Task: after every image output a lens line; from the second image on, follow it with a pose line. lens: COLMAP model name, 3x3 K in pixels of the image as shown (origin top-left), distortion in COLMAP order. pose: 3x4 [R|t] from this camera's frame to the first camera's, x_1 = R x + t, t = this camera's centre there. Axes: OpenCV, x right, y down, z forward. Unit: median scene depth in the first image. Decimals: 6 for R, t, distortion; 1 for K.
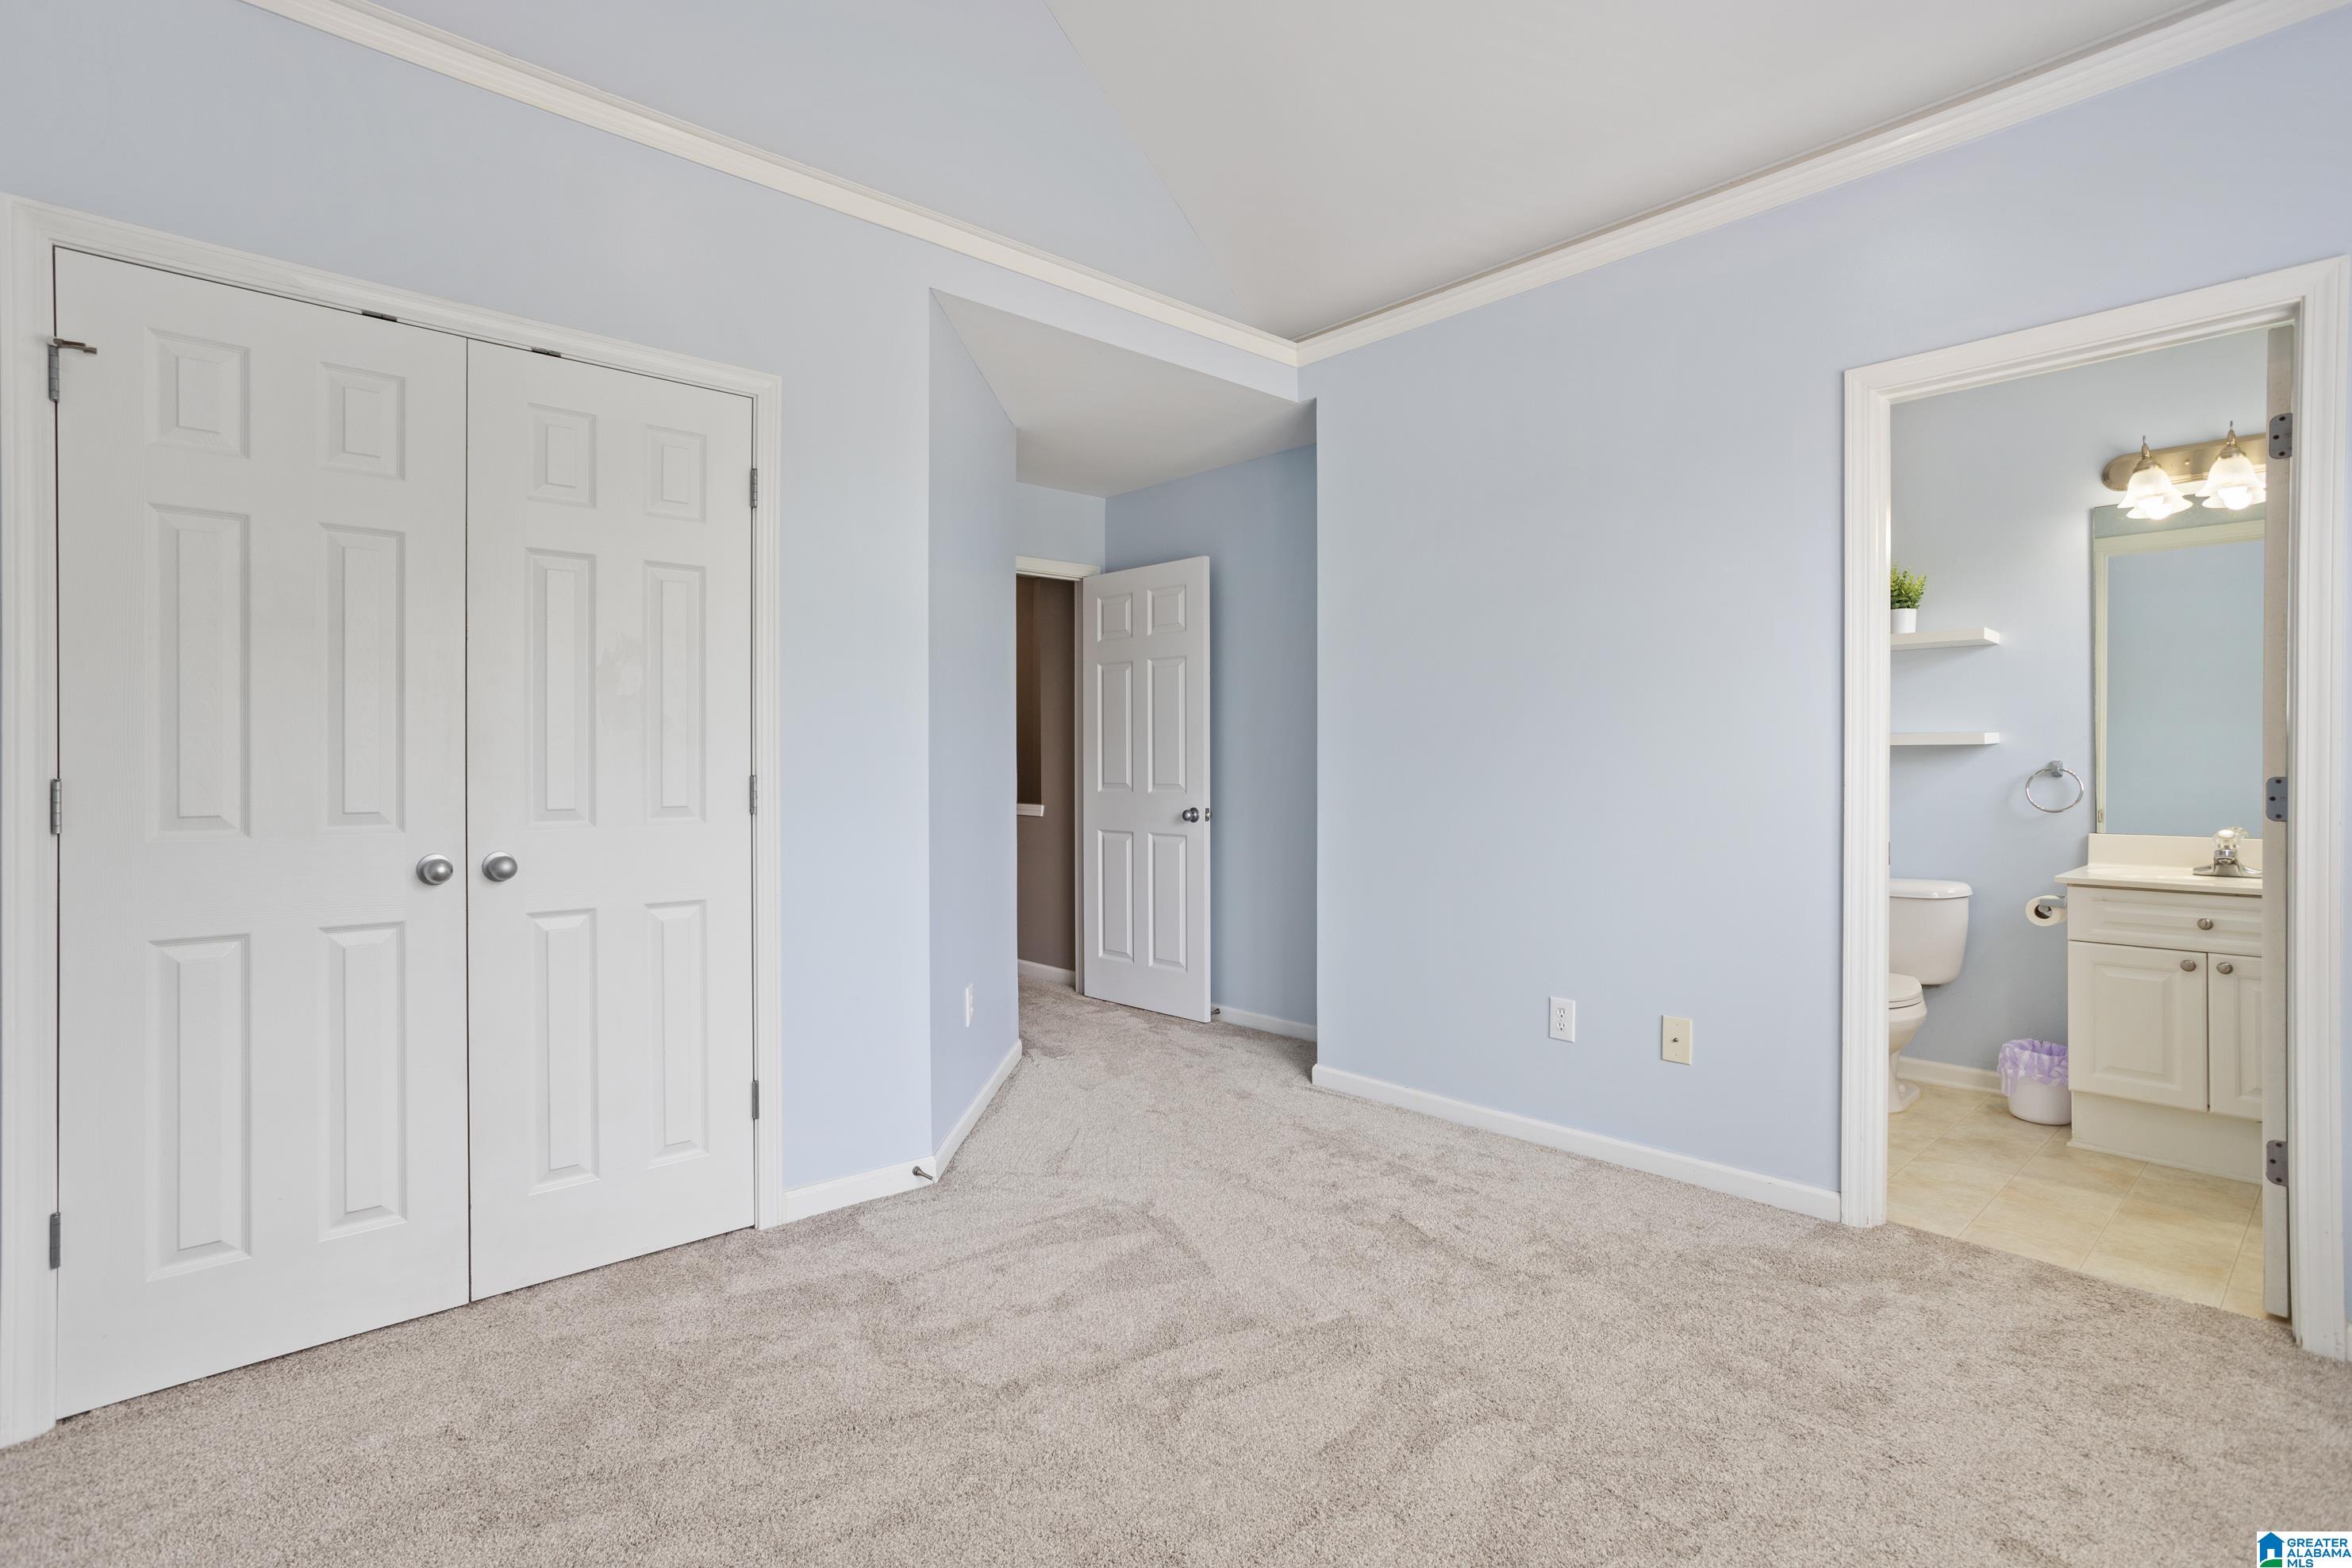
lens RADIAL K [[1112.9, 0, 1165.5], [0, 1112.9, 779.1], [0, 0, 1]] dist [0.000706, 0.000792]
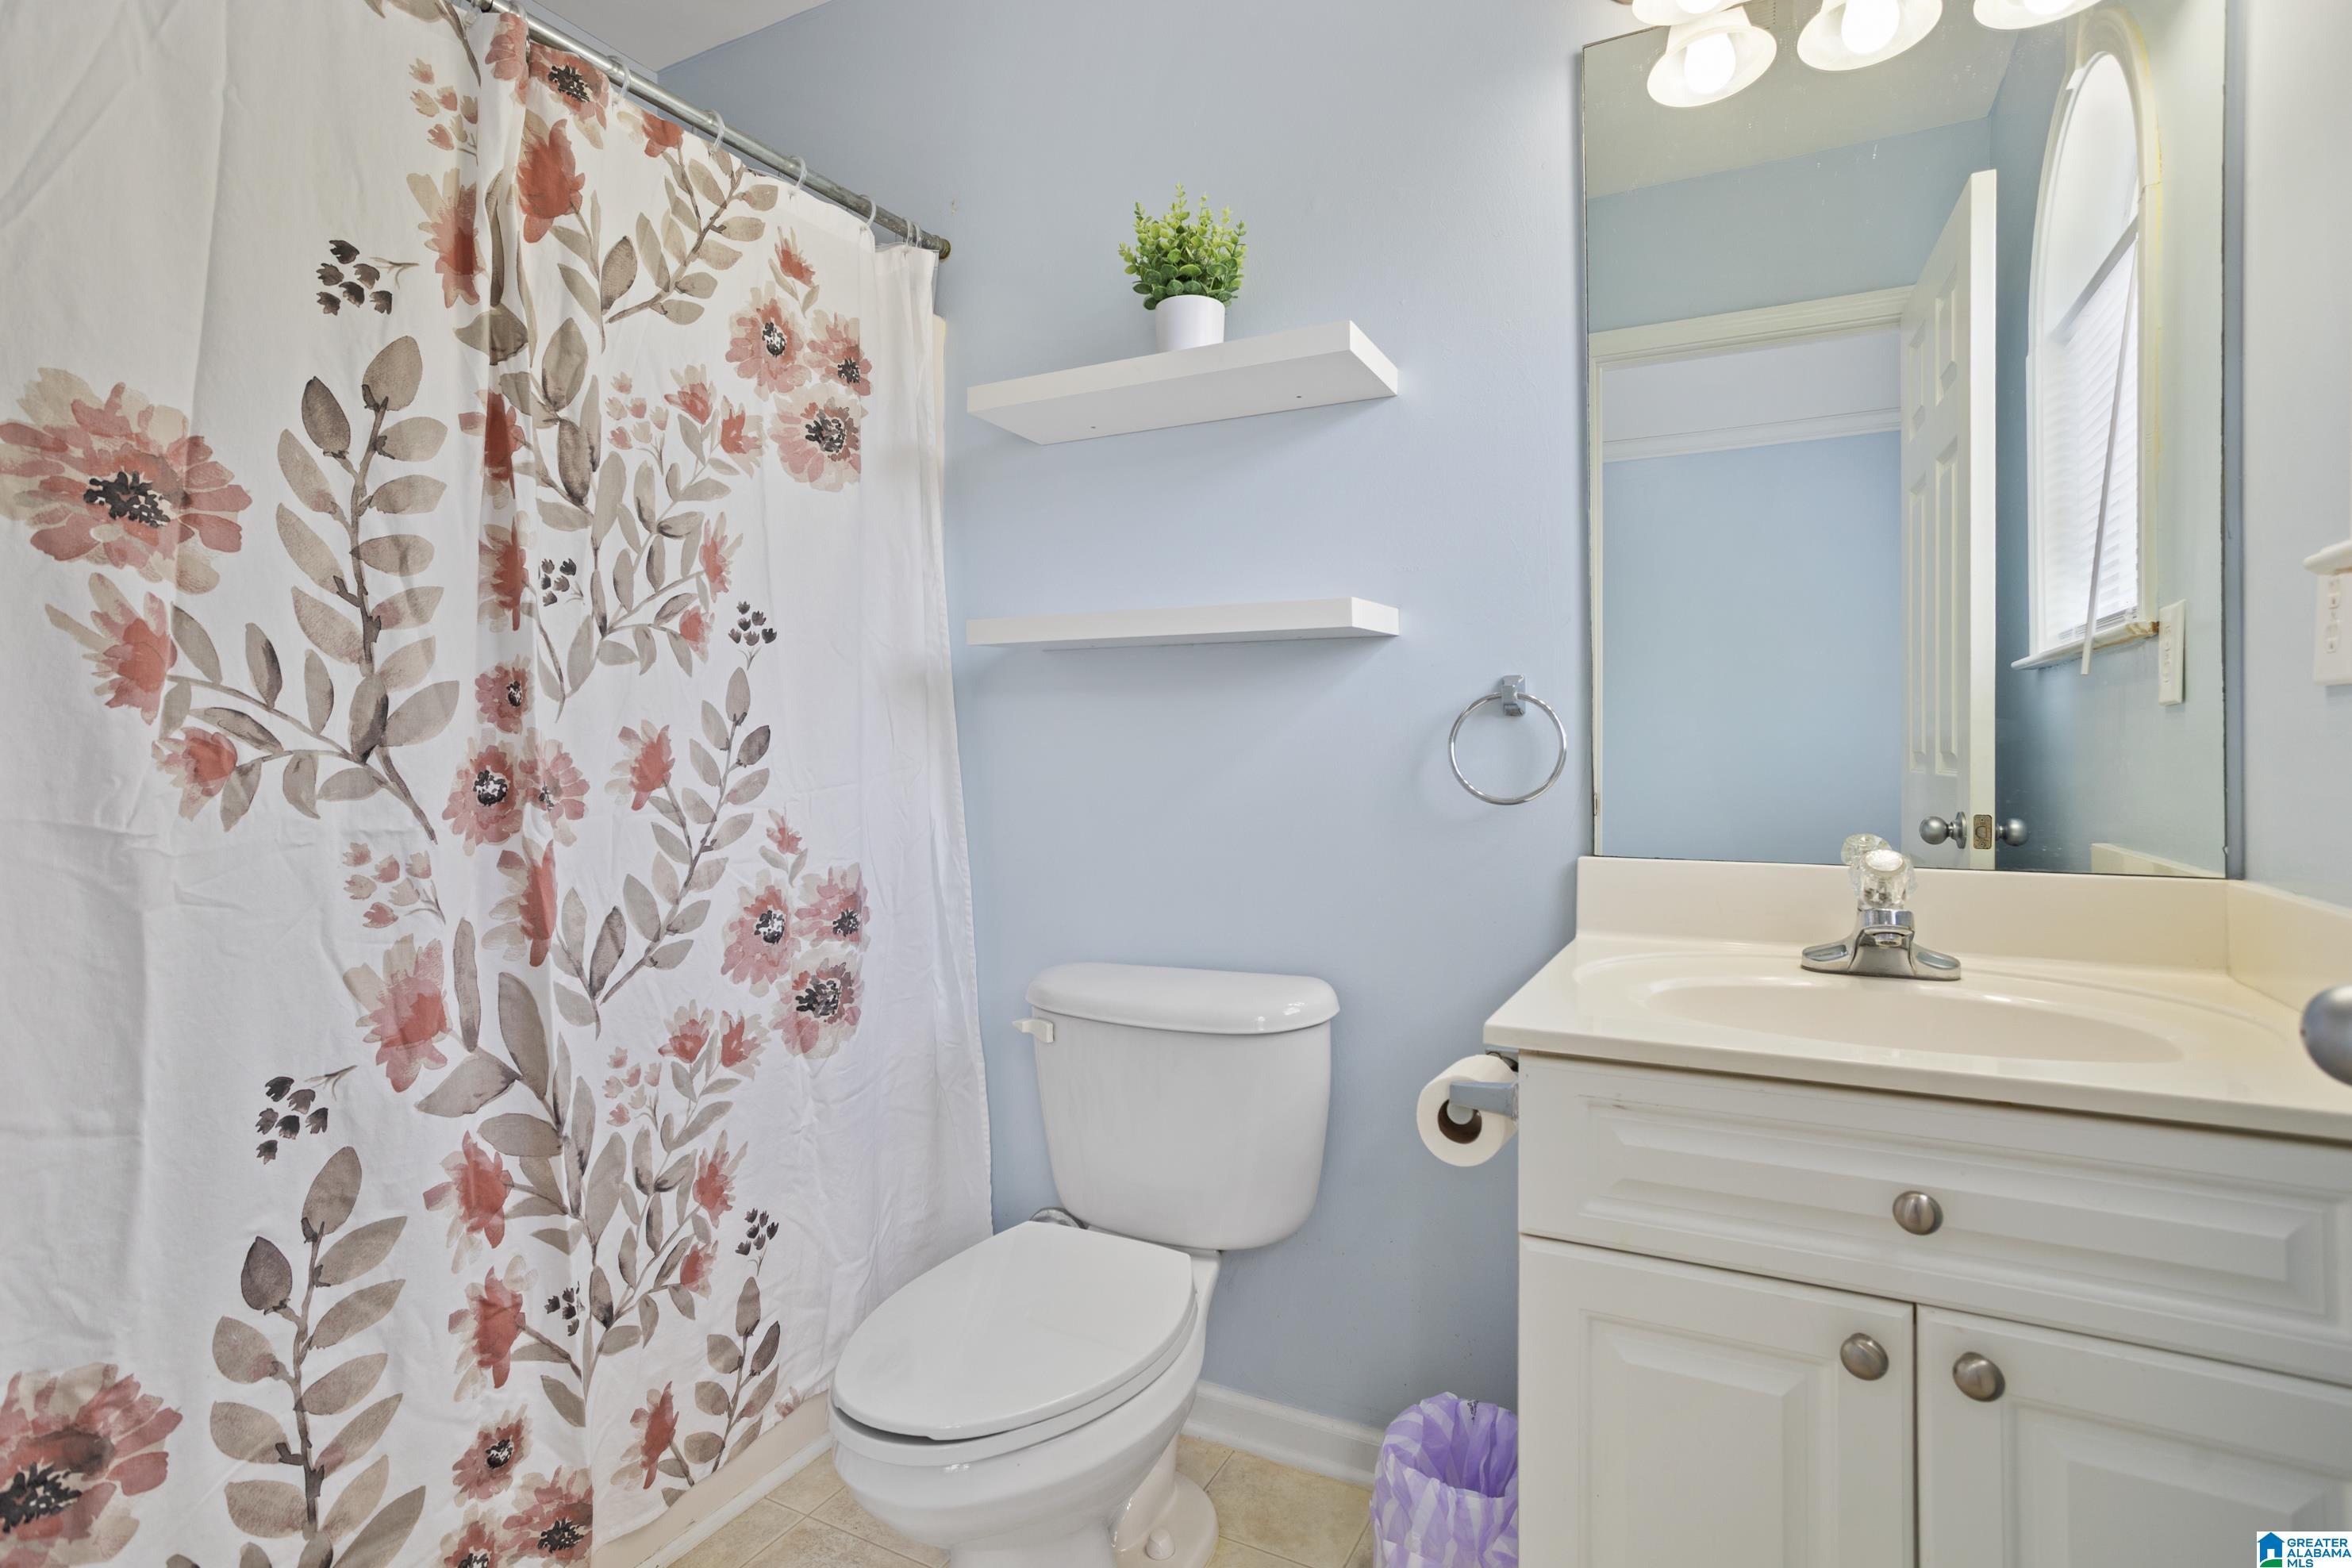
lens RADIAL K [[1112.9, 0, 1186.7], [0, 1112.9, 775.5], [0, 0, 1]] dist [0.000706, 0.000792]
pose [[0.939611, -0.002151, 0.342238, 0.608548], [0.000388, 0.999986, 0.005221, 0.018778], [-0.342244, -0.004773, 0.939599, 0.730906]]
